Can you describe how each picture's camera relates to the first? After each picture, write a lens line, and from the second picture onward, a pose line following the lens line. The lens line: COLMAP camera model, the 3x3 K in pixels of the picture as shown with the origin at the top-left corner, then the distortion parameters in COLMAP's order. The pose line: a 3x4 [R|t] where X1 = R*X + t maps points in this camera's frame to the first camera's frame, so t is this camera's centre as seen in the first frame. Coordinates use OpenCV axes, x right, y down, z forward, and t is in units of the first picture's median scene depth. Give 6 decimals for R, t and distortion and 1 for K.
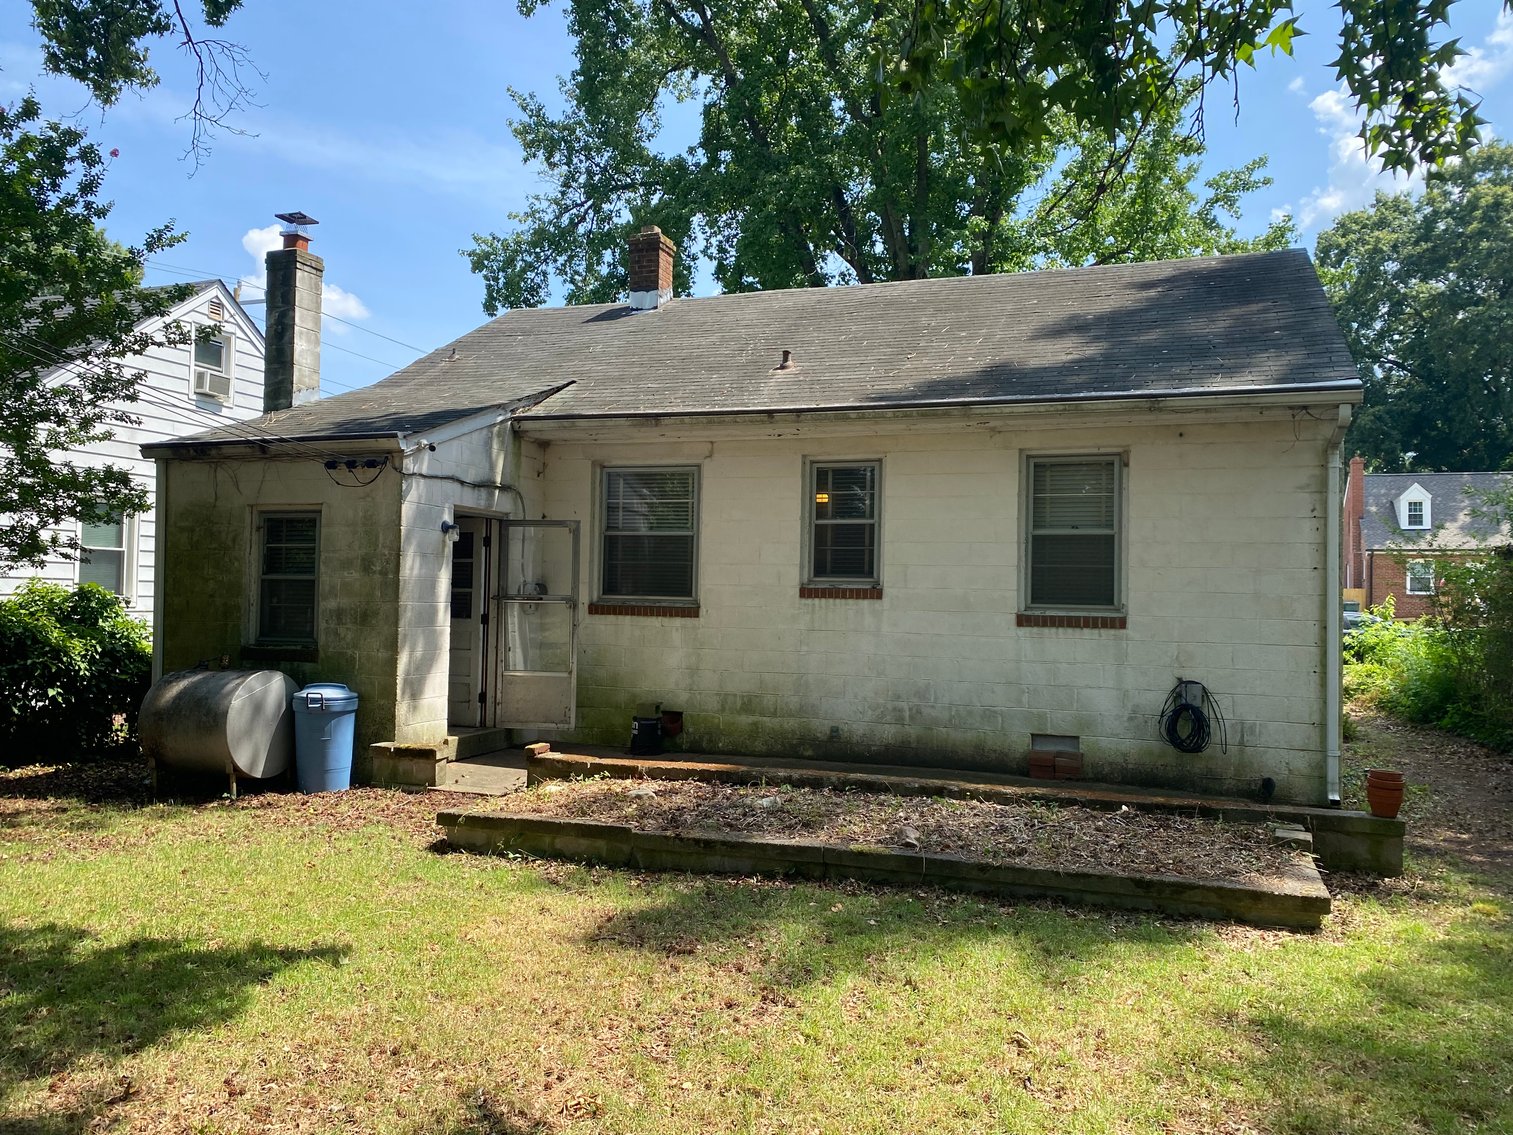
lens RADIAL K [[1147.0, 0, 756.5], [0, 1147.0, 567.5], [0, 0, 1]] dist [0.045245, -0.053140]
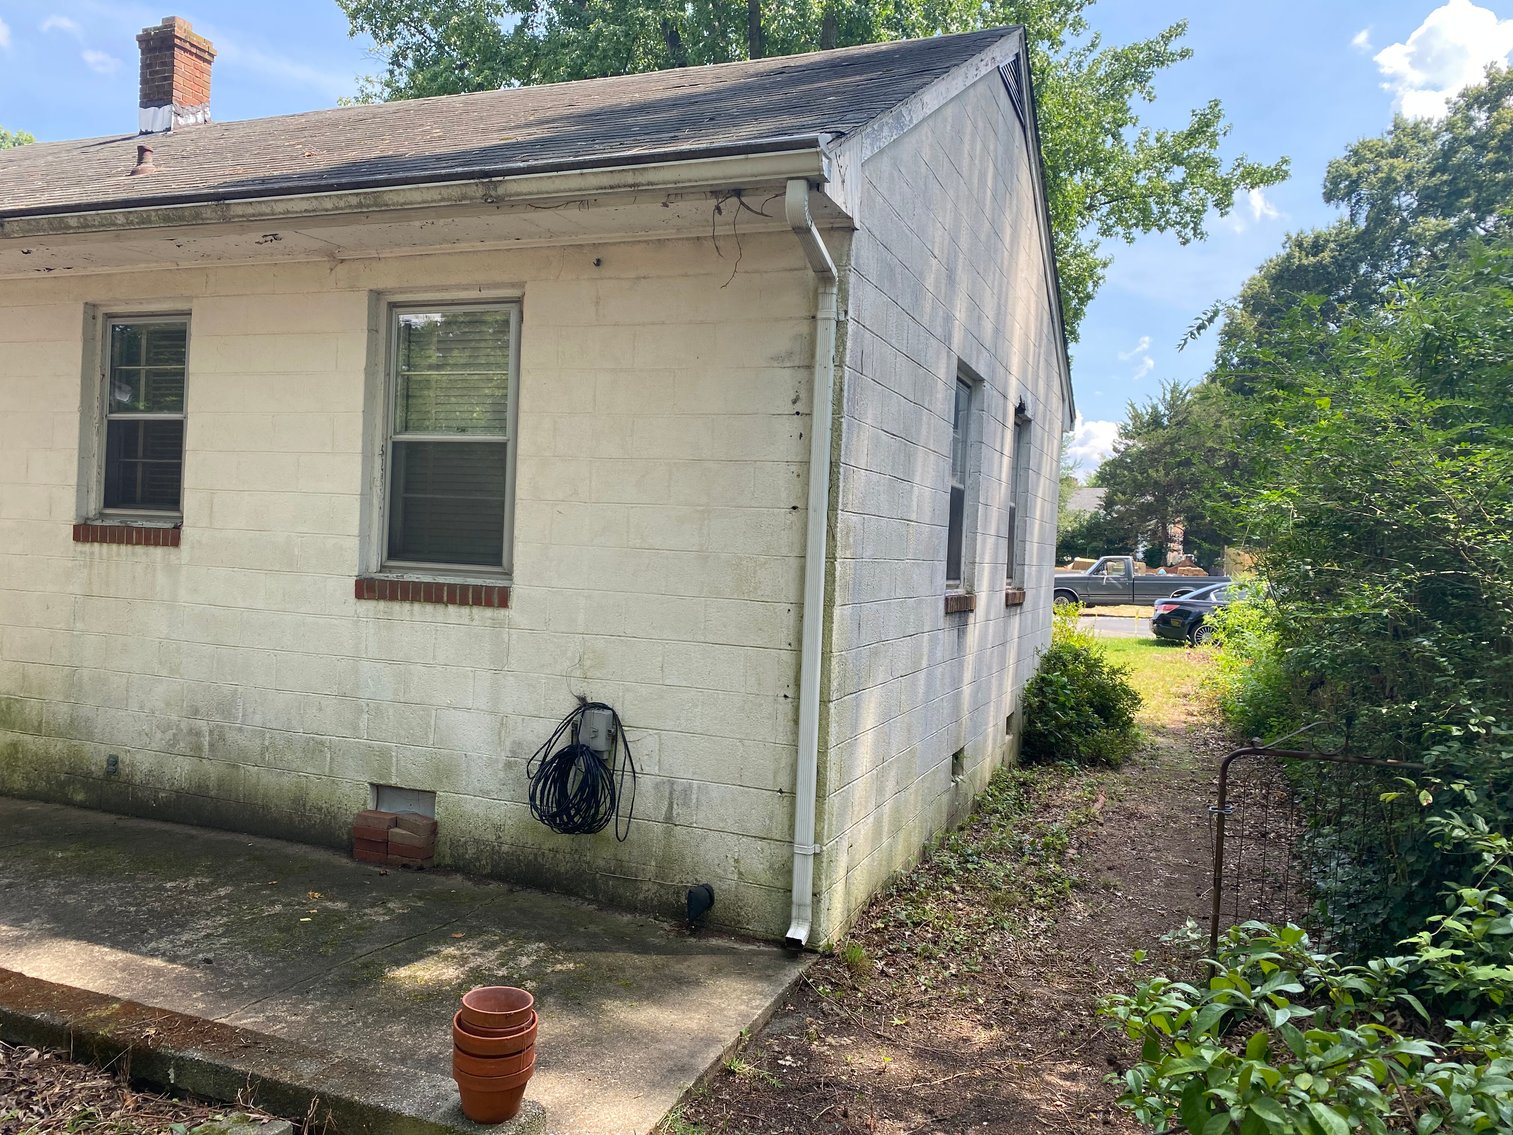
lens RADIAL K [[1218.4, 0, 678.2], [0, 1218.4, 568.5], [0, 0, 1]] dist [0.128469, -0.184715]
pose [[0.999167, 0.028142, -0.029540, 0.405683], [-0.027090, 0.999004, 0.035445, 0.009586], [0.030508, -0.034615, 0.998935, 0.383037]]
